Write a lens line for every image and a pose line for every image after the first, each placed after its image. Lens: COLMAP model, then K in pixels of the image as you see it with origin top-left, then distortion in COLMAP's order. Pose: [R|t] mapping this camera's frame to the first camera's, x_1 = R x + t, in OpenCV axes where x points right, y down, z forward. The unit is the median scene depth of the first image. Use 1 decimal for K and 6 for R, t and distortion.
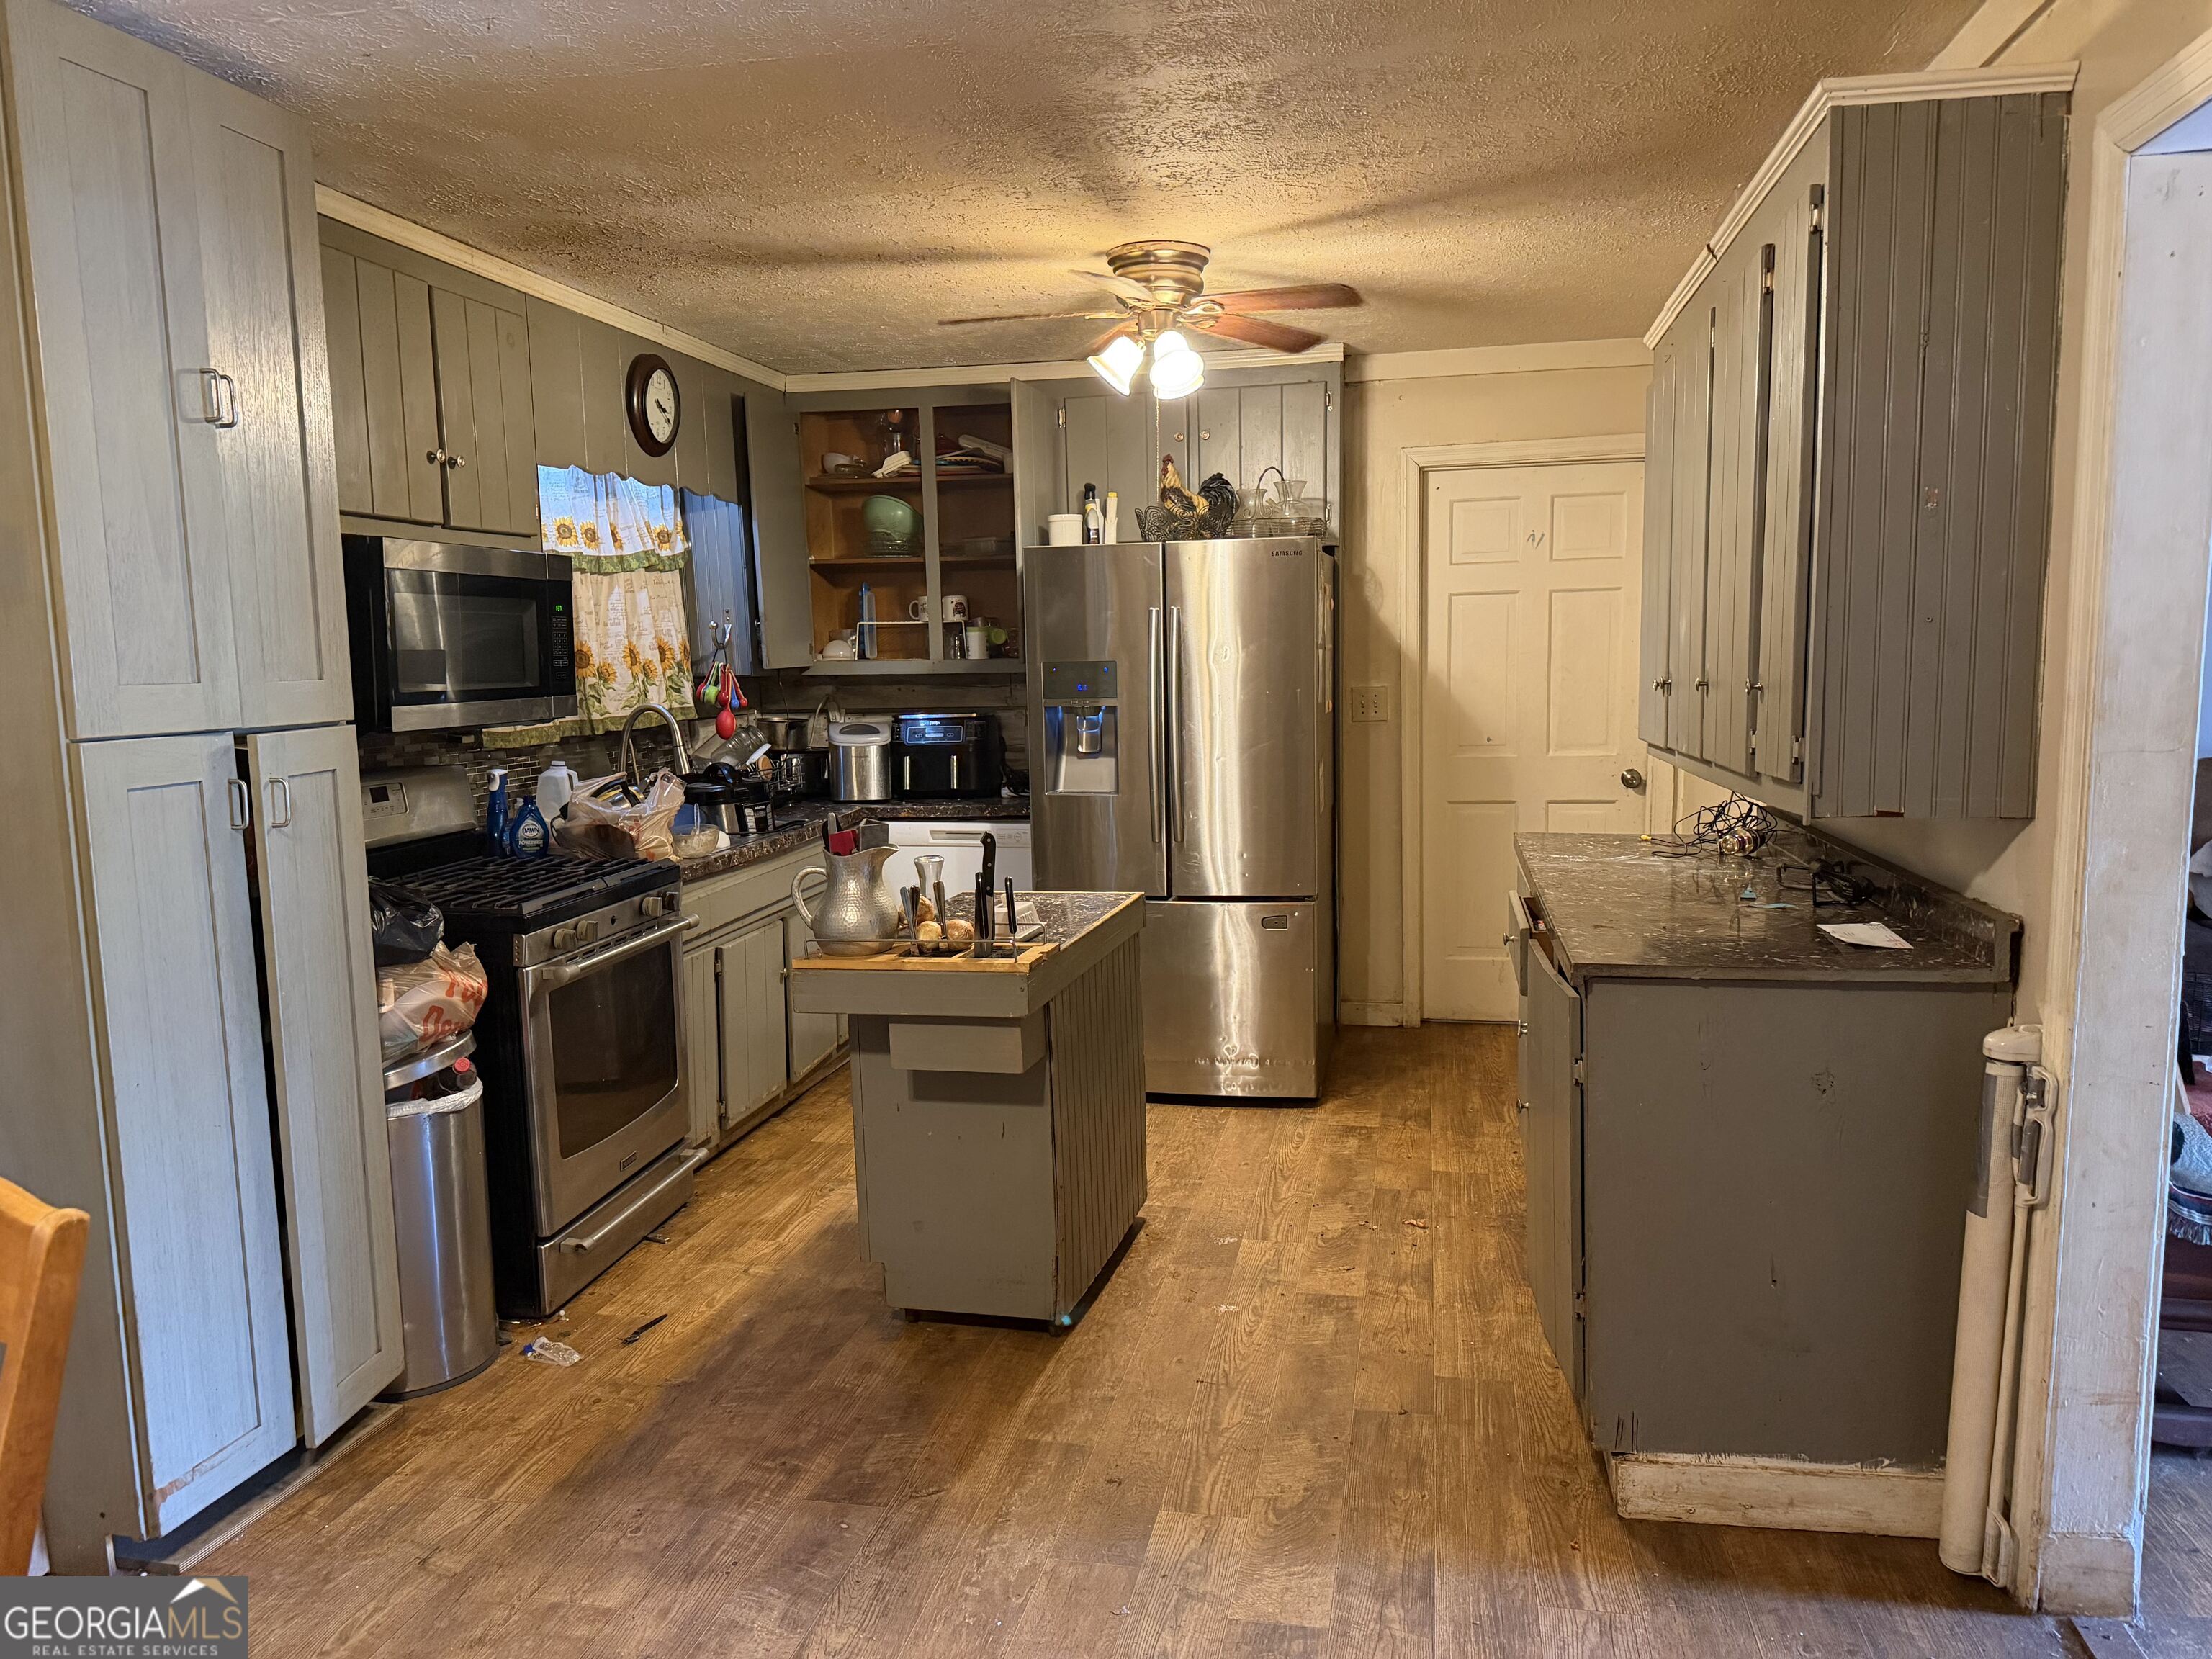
lens RADIAL K [[1531.5, 0, 1113.6], [0, 1531.5, 841.5], [0, 0, 1]] dist [0.153811, -0.233154]
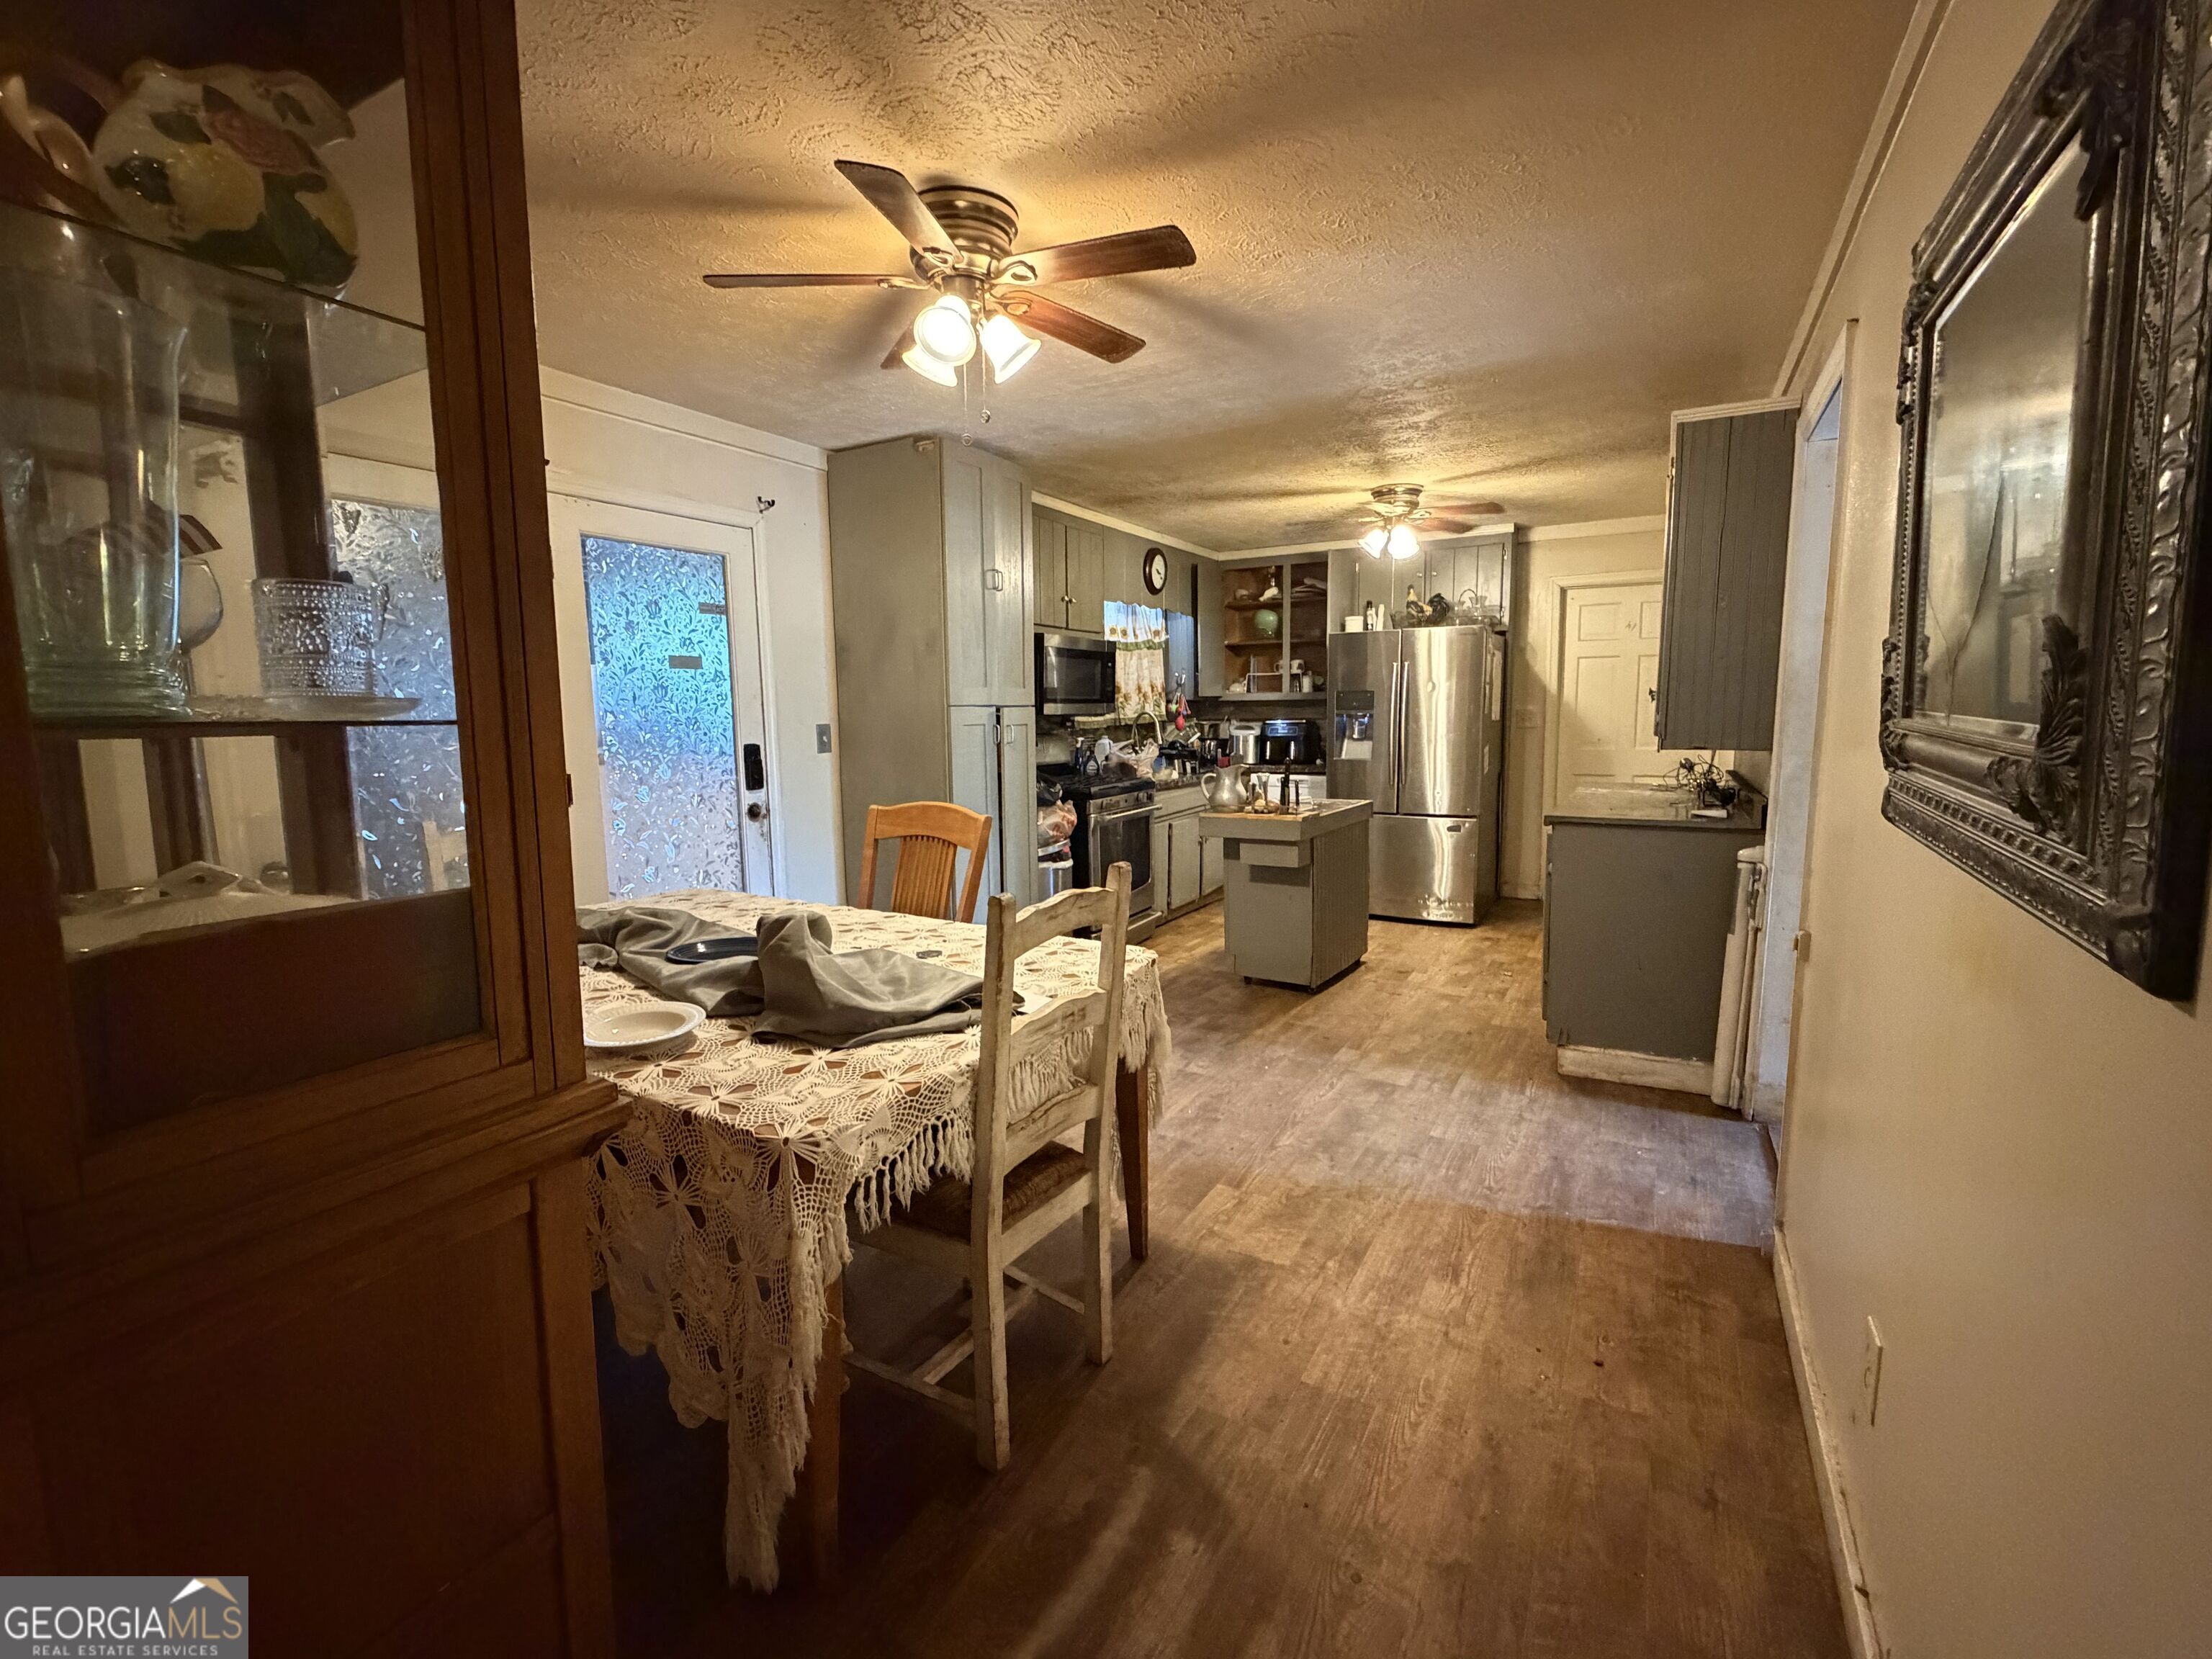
lens RADIAL K [[947.6, 0, 1111.8], [0, 947.6, 826.7], [0, 0, 1]] dist [0.000443, -0.000116]
pose [[0.947776, 0.048104, -0.315287, 0.073323], [-0.046992, 0.998833, 0.011131, 0.057172], [0.315455, 0.004266, 0.948931, -0.243884]]
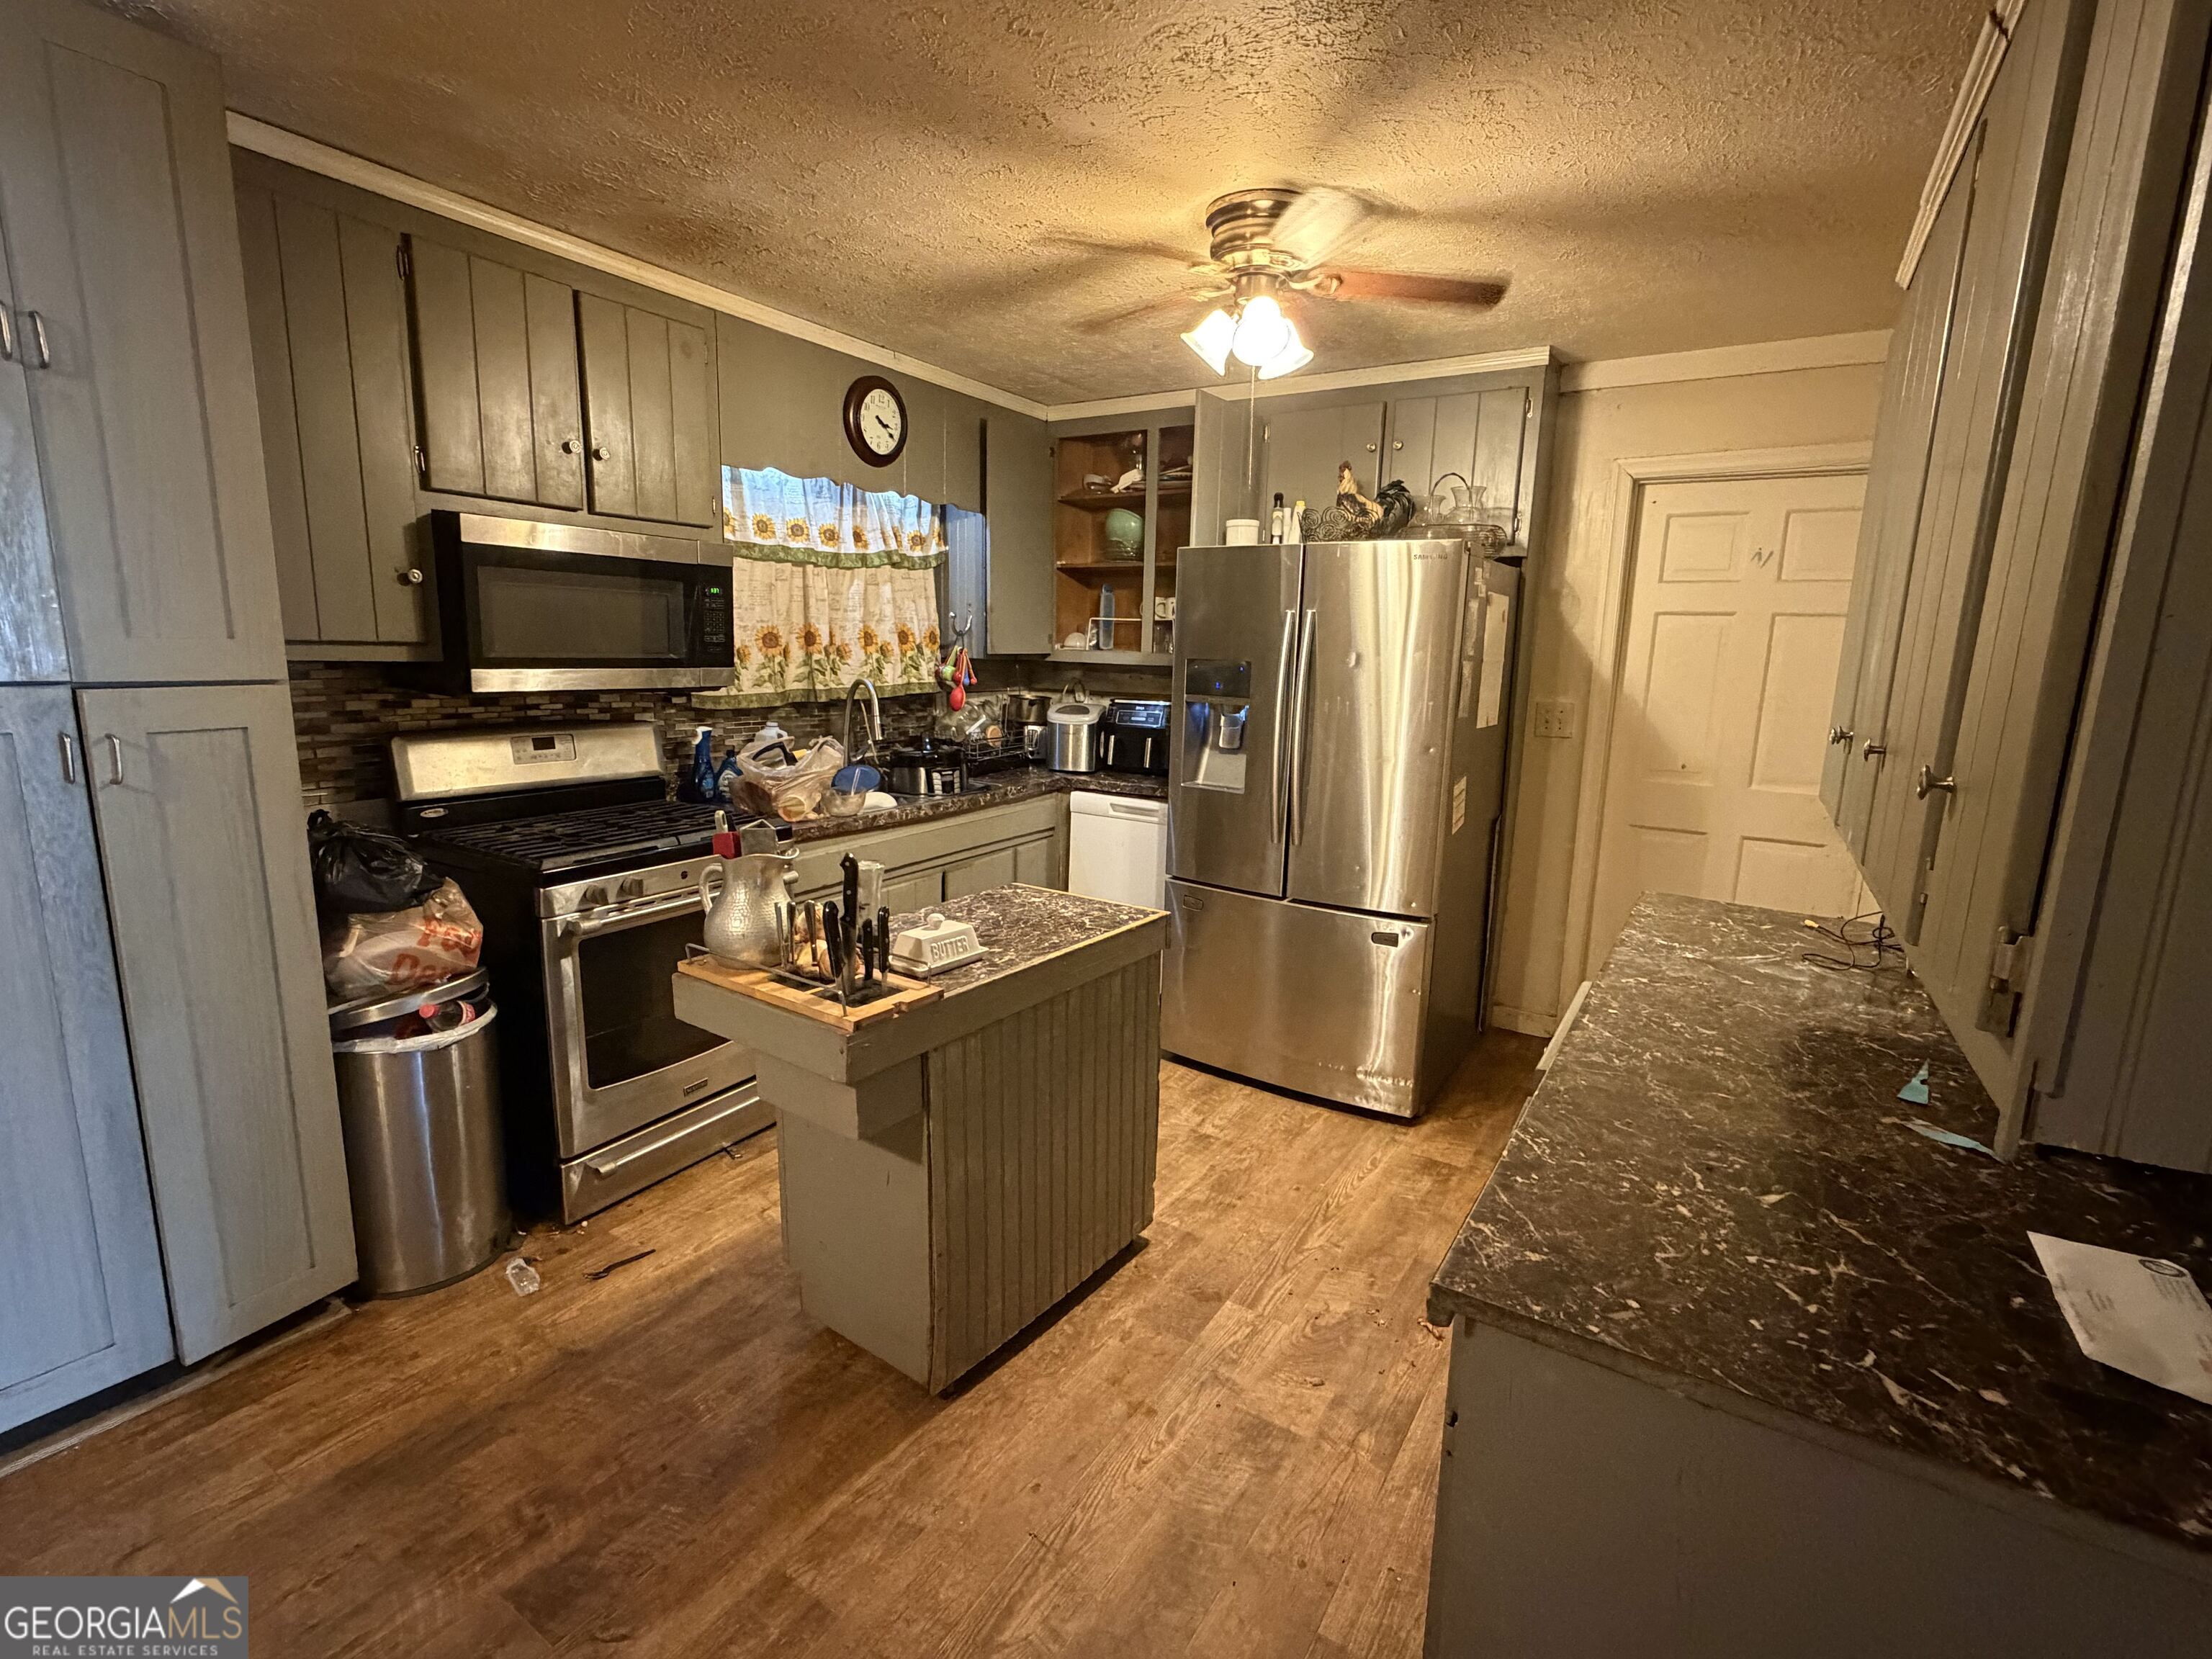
lens RADIAL K [[1004.6, 0, 1111.3], [0, 1004.6, 831.9], [0, 0, 1]] dist [-0.000806, 0.000210]
pose [[0.932520, 0.111591, -0.343444, 0.155073], [-0.091606, 0.993047, 0.073930, -0.046416], [0.349306, -0.037480, 0.936259, 0.342476]]
